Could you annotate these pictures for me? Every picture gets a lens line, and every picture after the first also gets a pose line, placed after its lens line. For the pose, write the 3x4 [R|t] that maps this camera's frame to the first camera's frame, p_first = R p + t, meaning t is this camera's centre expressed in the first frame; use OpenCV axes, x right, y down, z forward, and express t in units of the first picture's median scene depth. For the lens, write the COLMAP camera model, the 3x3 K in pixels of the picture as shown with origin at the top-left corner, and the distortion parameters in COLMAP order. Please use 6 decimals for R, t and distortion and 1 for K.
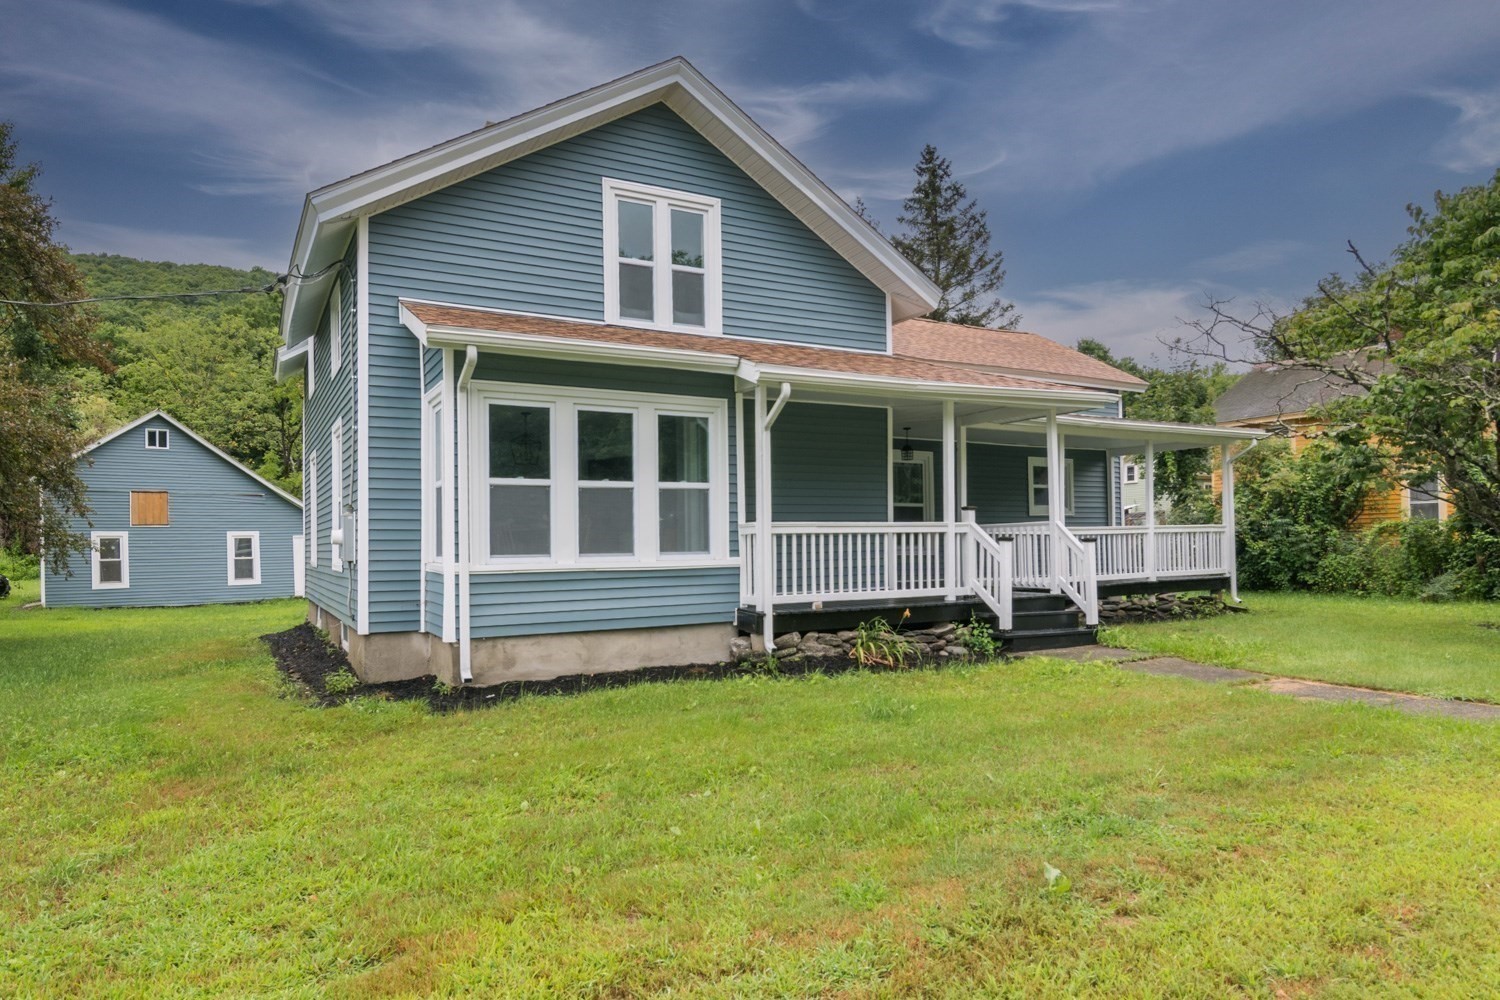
lens RADIAL K [[904.1, 0, 752.5], [0, 904.1, 505.5], [0, 0, 1]] dist [0.007437, -0.000636]
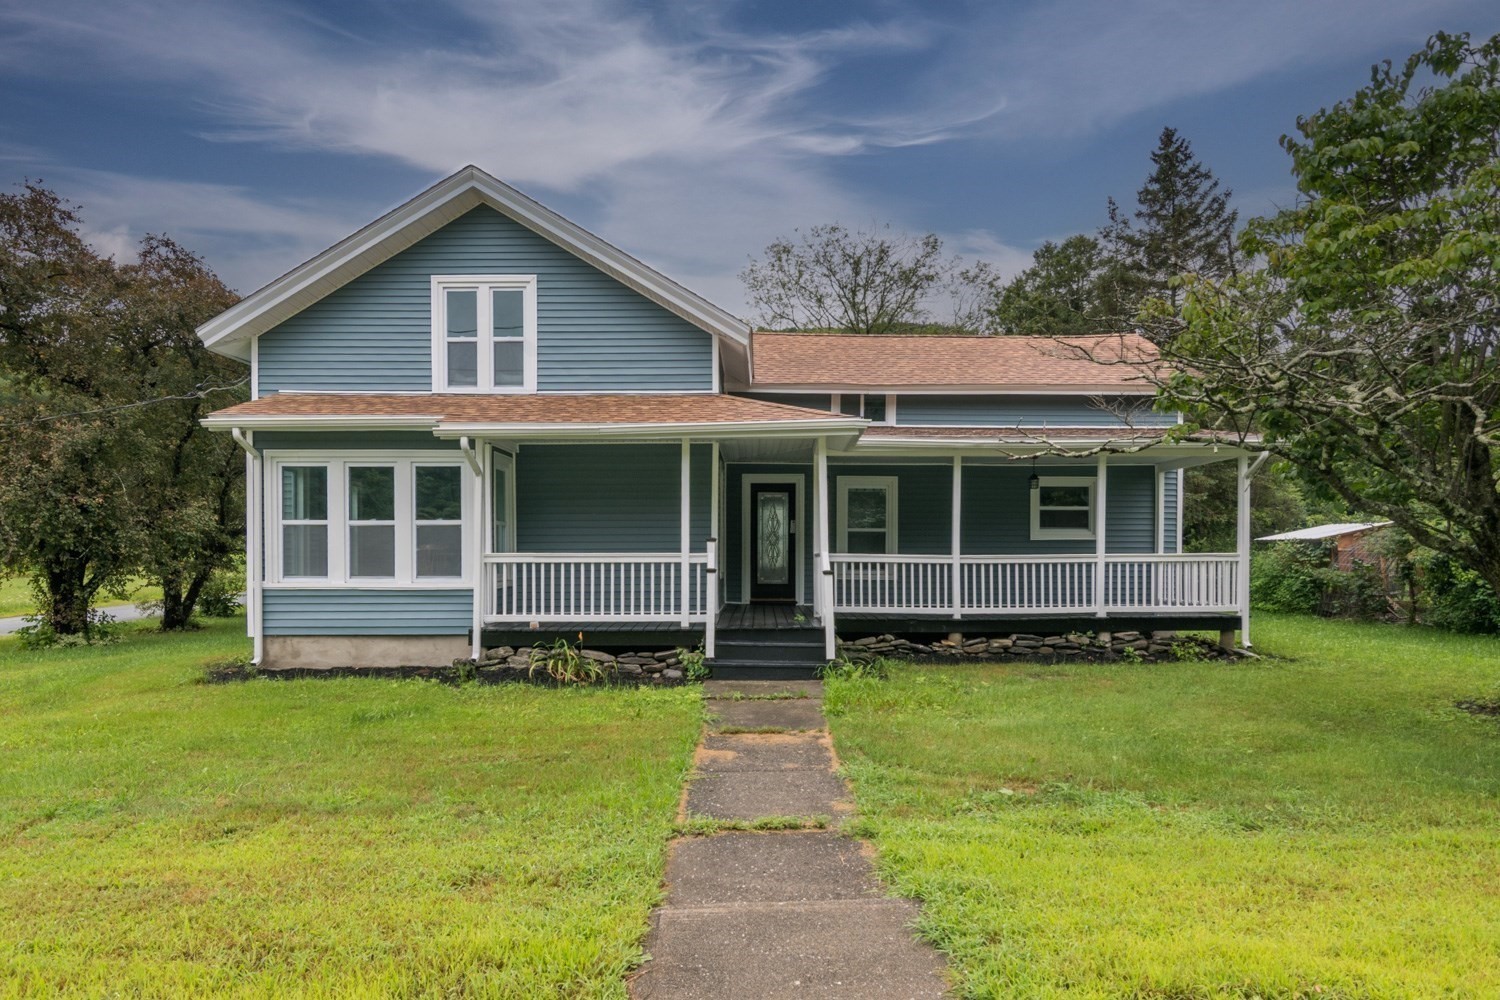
lens RADIAL K [[831.1, 0, 781.9], [0, 831.1, 550.2], [0, 0, 1]] dist [-0.005427, -0.000494]
pose [[0.878000, 0.009422, -0.478568, 0.817233], [0.008730, 0.999325, 0.035692, -0.019266], [0.478581, -0.035515, 0.877325, 0.212462]]
